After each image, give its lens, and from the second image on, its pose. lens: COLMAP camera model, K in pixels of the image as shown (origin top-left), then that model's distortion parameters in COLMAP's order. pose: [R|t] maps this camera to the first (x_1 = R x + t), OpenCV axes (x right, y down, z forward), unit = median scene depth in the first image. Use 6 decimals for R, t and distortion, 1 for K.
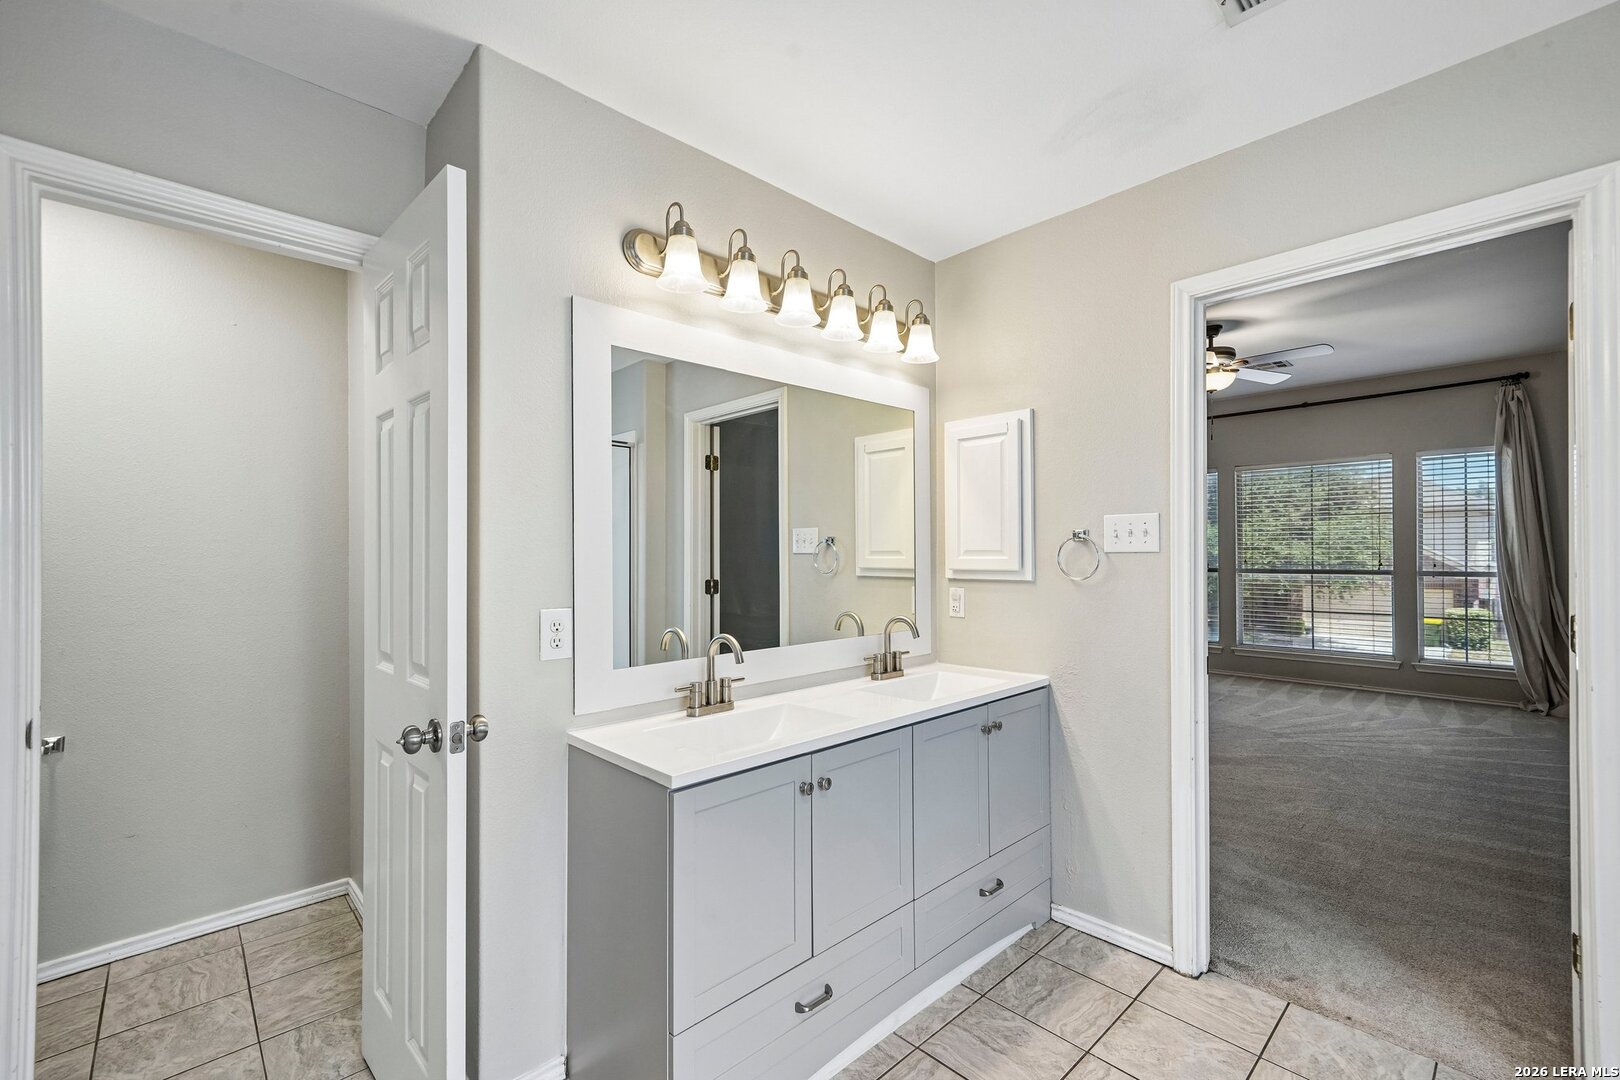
lens RADIAL K [[688.4, 0, 808.2], [0, 688.4, 548.2], [0, 0, 1]] dist [0.000431, 0.000445]
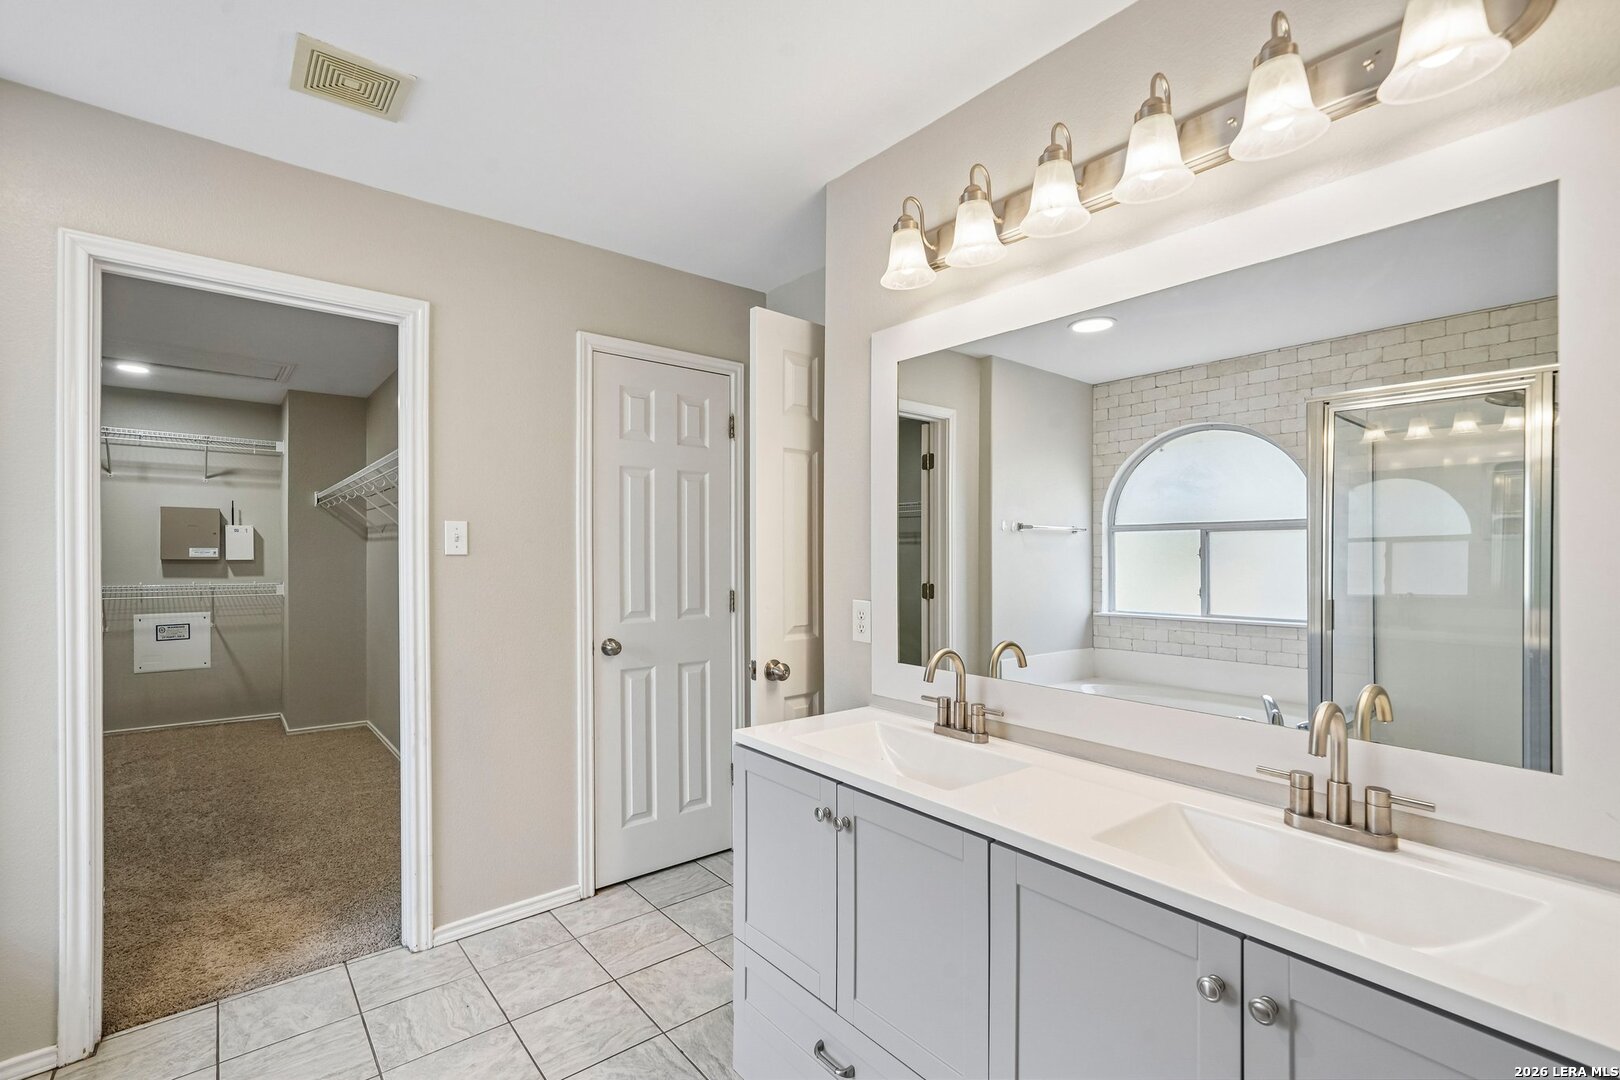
lens RADIAL K [[734.7, 0, 804.4], [0, 734.7, 546.6], [0, 0, 1]] dist [0.011986, 0.001419]
pose [[-0.081105, 0.003393, -0.996700, 1.530340], [0.008322, 0.999962, 0.002727, -0.017206], [0.996671, -0.008074, -0.081130, 1.663937]]
